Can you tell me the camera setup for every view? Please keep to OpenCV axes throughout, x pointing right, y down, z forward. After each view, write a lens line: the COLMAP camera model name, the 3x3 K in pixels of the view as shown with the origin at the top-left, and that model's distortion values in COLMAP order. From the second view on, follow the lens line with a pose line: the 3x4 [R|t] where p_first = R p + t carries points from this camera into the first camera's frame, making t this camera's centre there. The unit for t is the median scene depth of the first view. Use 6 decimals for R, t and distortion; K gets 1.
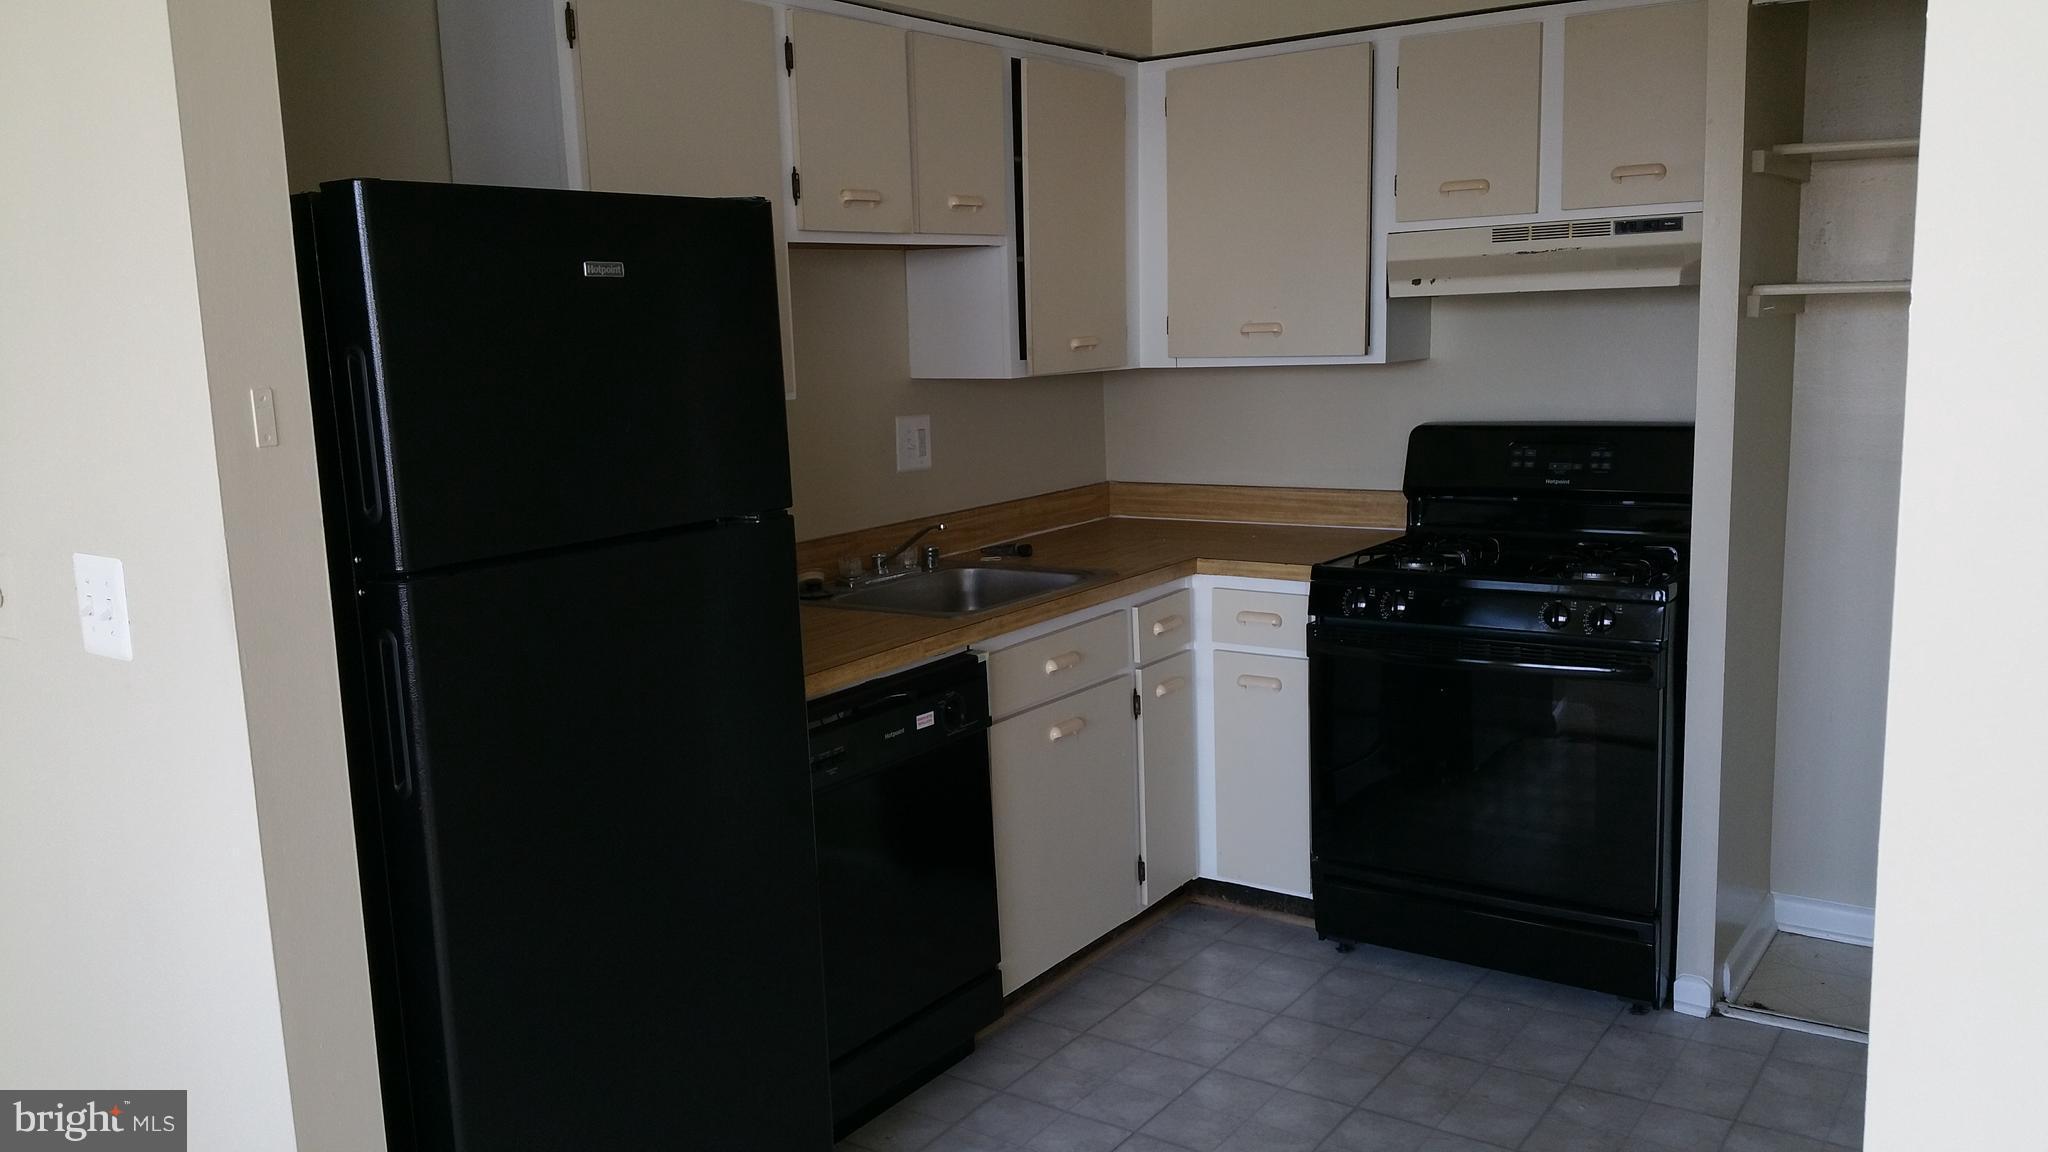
lens RADIAL K [[1658.6, 0, 1023.0], [0, 1658.6, 599.6], [0, 0, 1]] dist [0.139766, -0.215598]
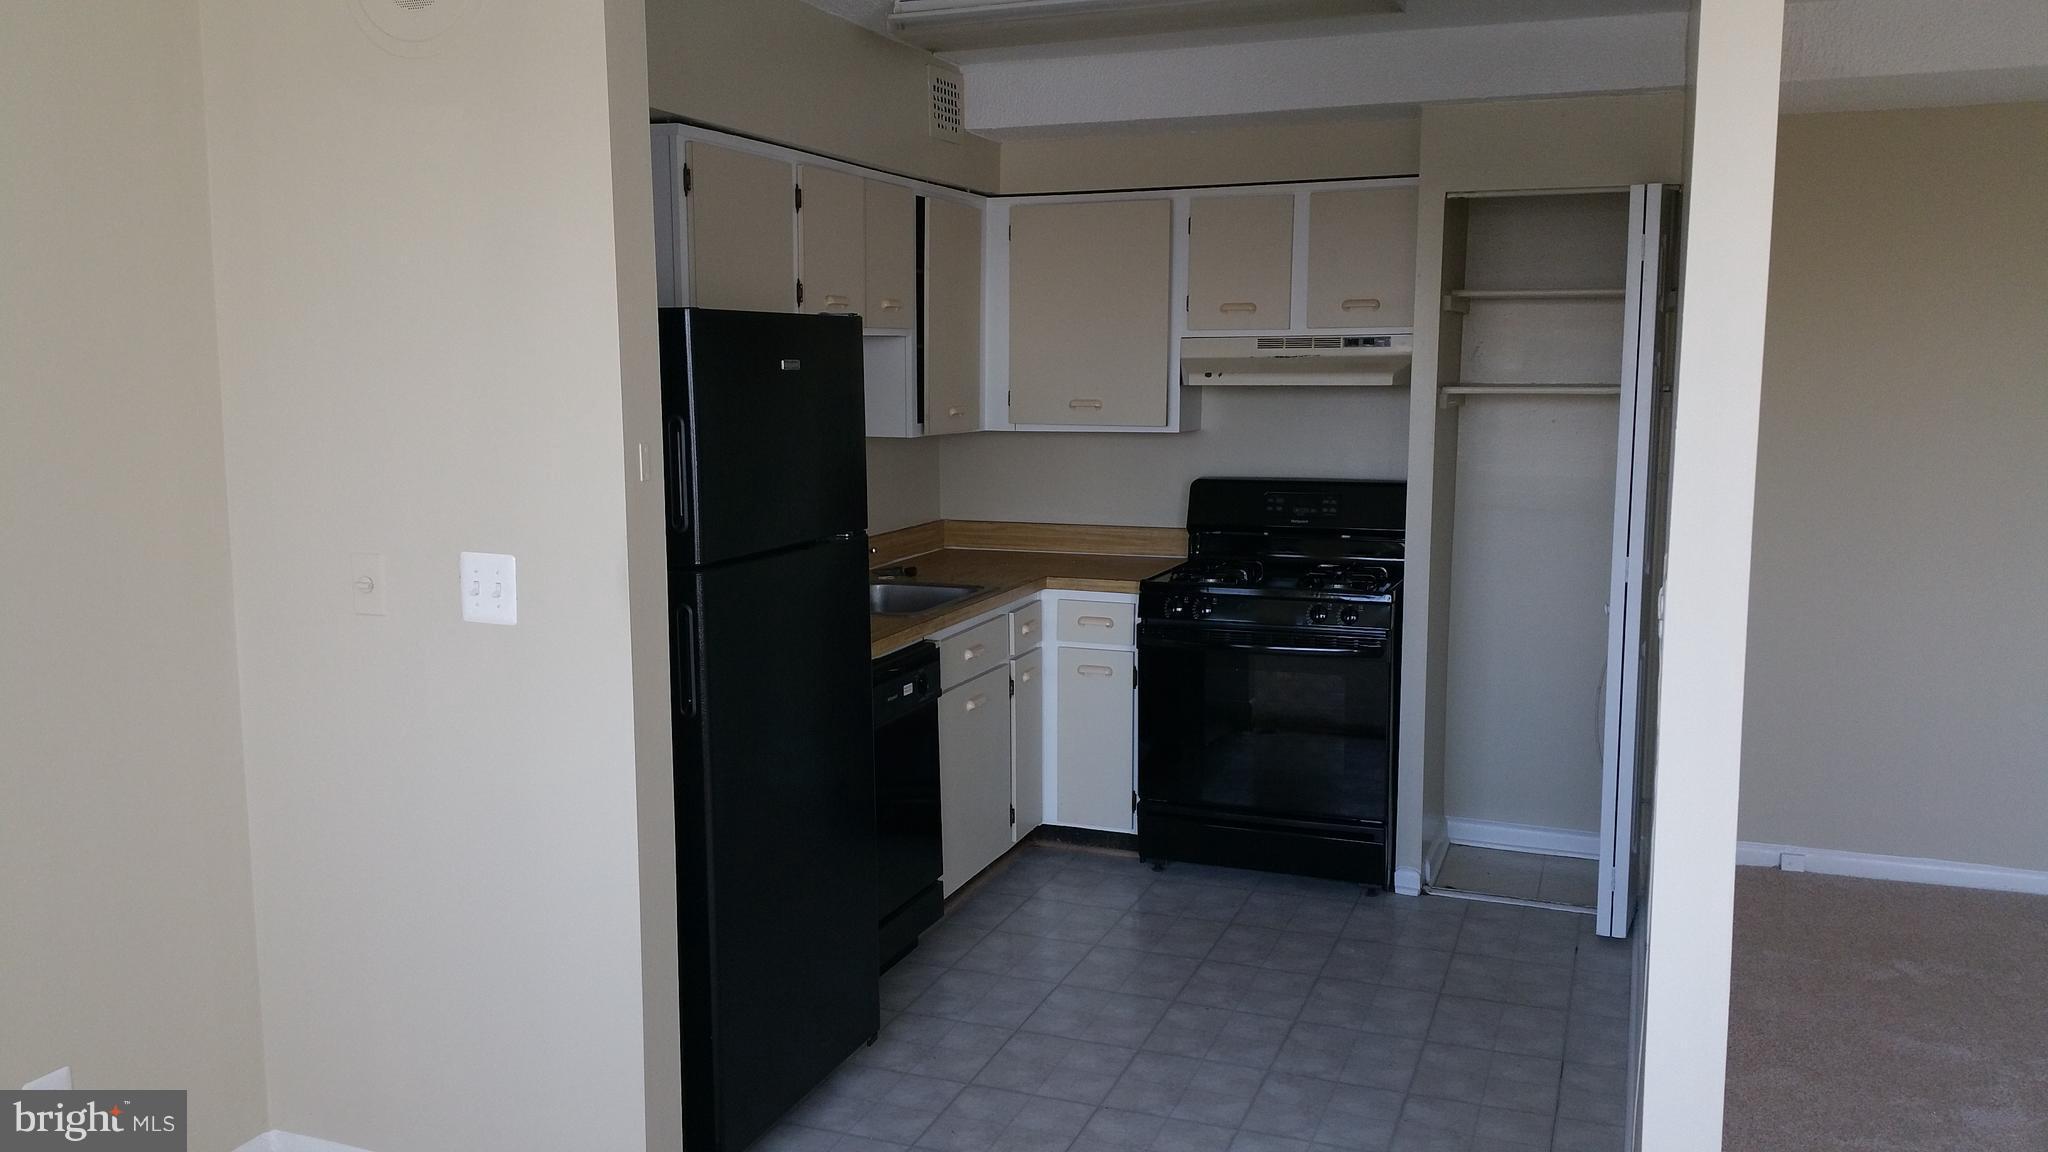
lens RADIAL K [[1658.6, 0, 1023.0], [0, 1658.6, 599.6], [0, 0, 1]] dist [0.139766, -0.215598]
pose [[0.970029, -0.003095, 0.242969, -0.239637], [0.010672, 0.999497, -0.029875, 0.033045], [-0.242754, 0.031572, 0.969574, -0.274563]]
